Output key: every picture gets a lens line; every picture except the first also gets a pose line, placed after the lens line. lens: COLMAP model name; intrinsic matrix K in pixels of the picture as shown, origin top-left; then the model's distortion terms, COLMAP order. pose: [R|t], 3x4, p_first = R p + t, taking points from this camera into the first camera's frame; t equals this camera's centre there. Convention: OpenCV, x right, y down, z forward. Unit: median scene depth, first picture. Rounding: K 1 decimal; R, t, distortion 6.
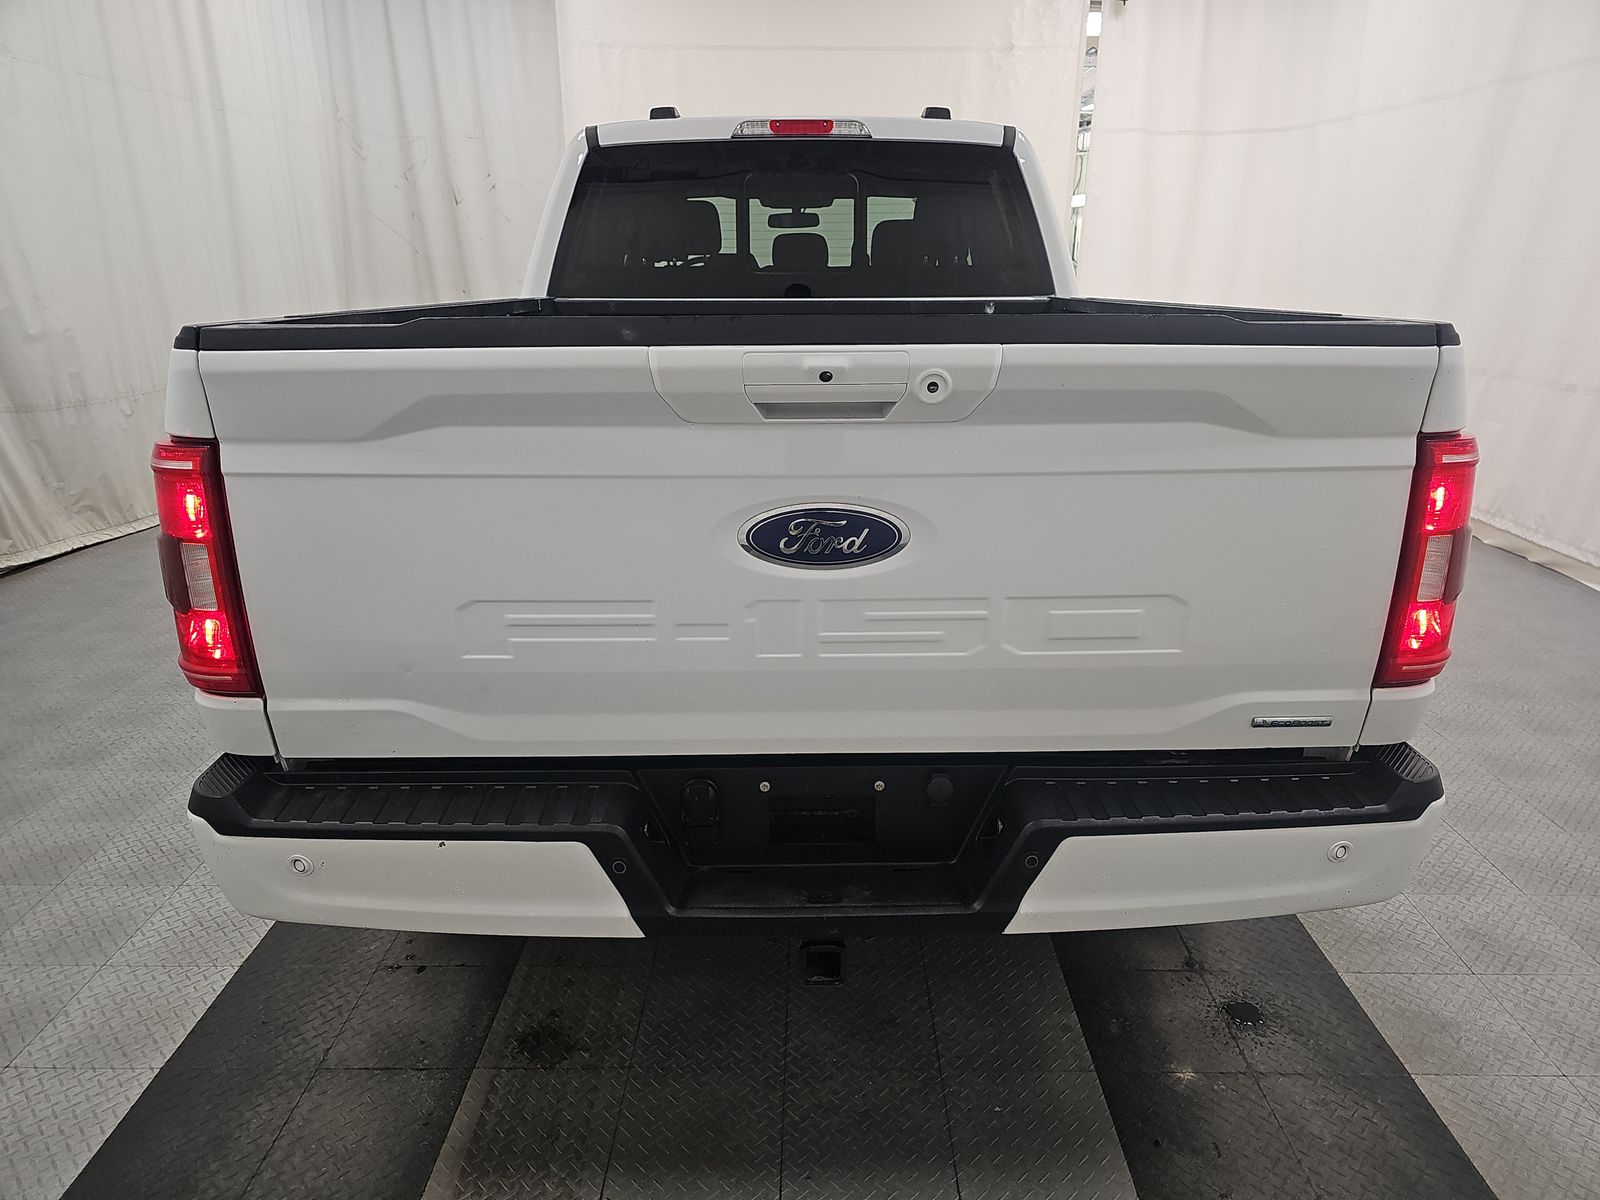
lens RADIAL K [[1058.1, 0, 800.0], [0, 1058.1, 600.0], [0, 0, 1]] dist [0.007202, -0.003071]
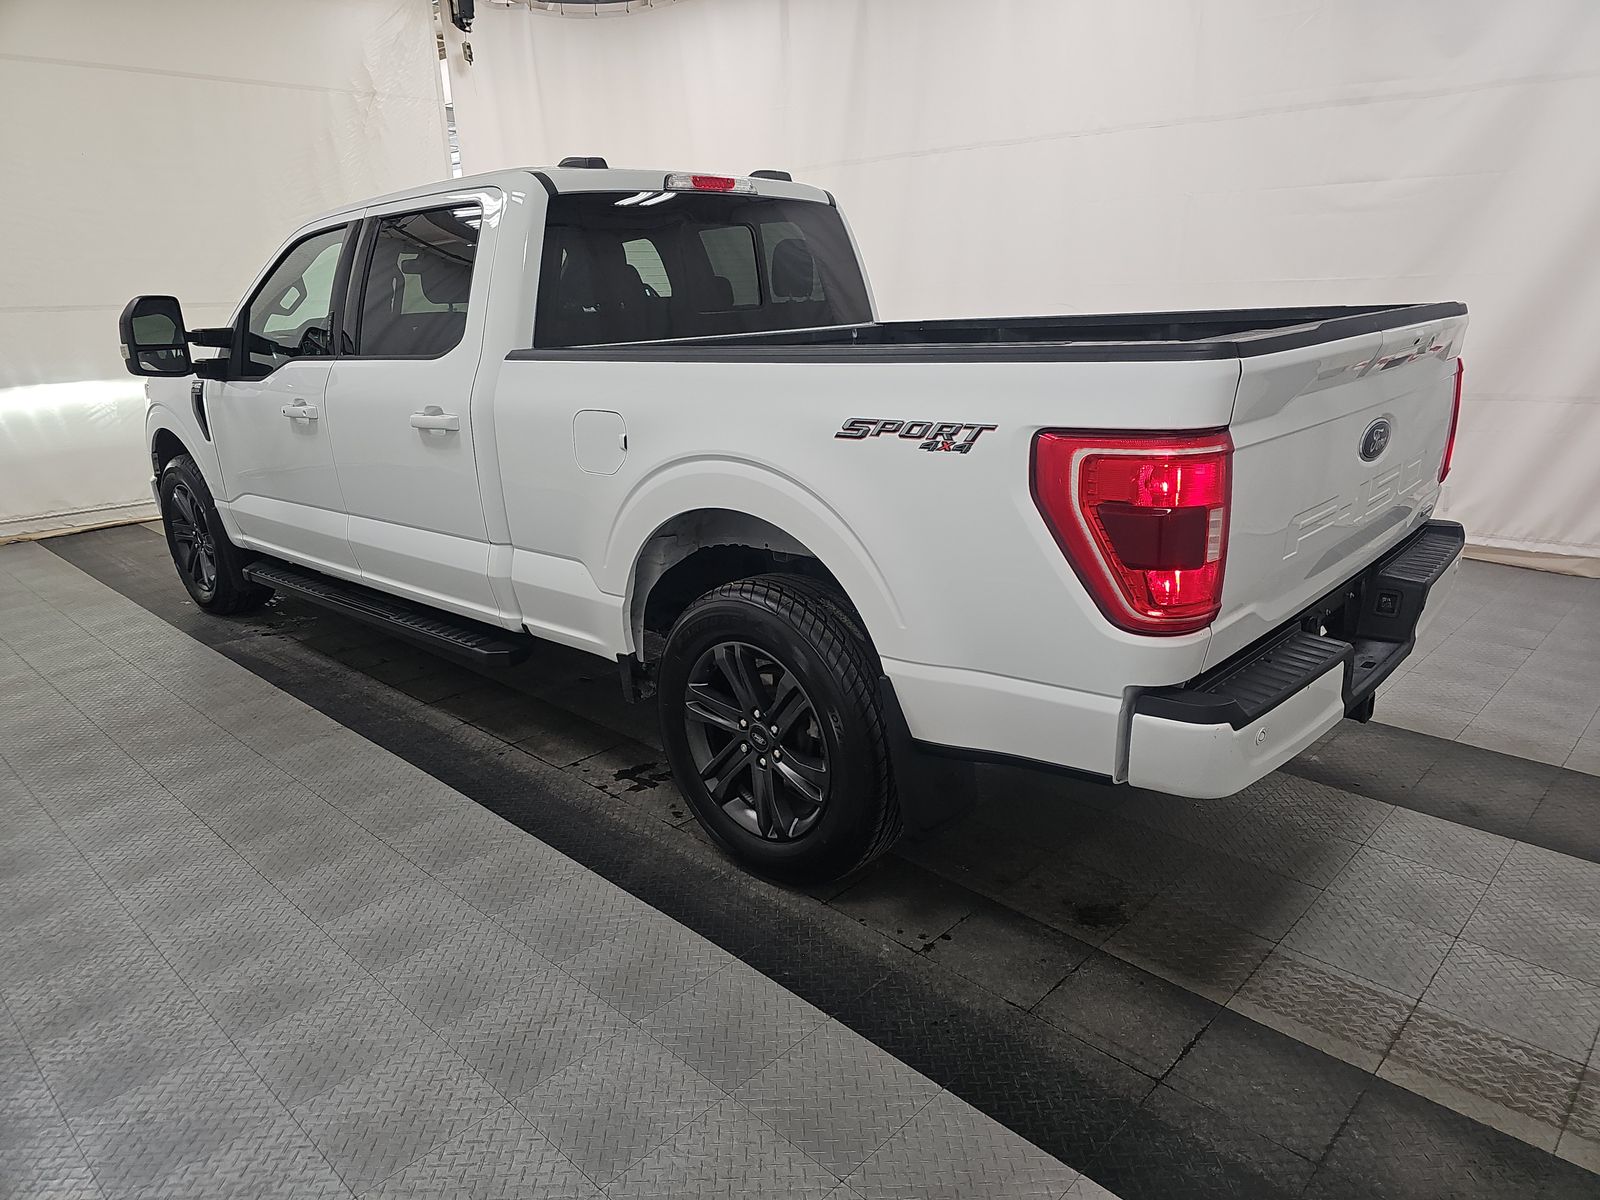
lens RADIAL K [[1058.1, 0, 800.0], [0, 1058.1, 600.0], [0, 0, 1]] dist [0.007202, -0.003071]
pose [[0.691775, -0.226286, 0.685742, -0.777928], [0.251567, 0.965663, 0.064876, -0.067890], [-0.676876, 0.127630, 0.724948, 0.176040]]
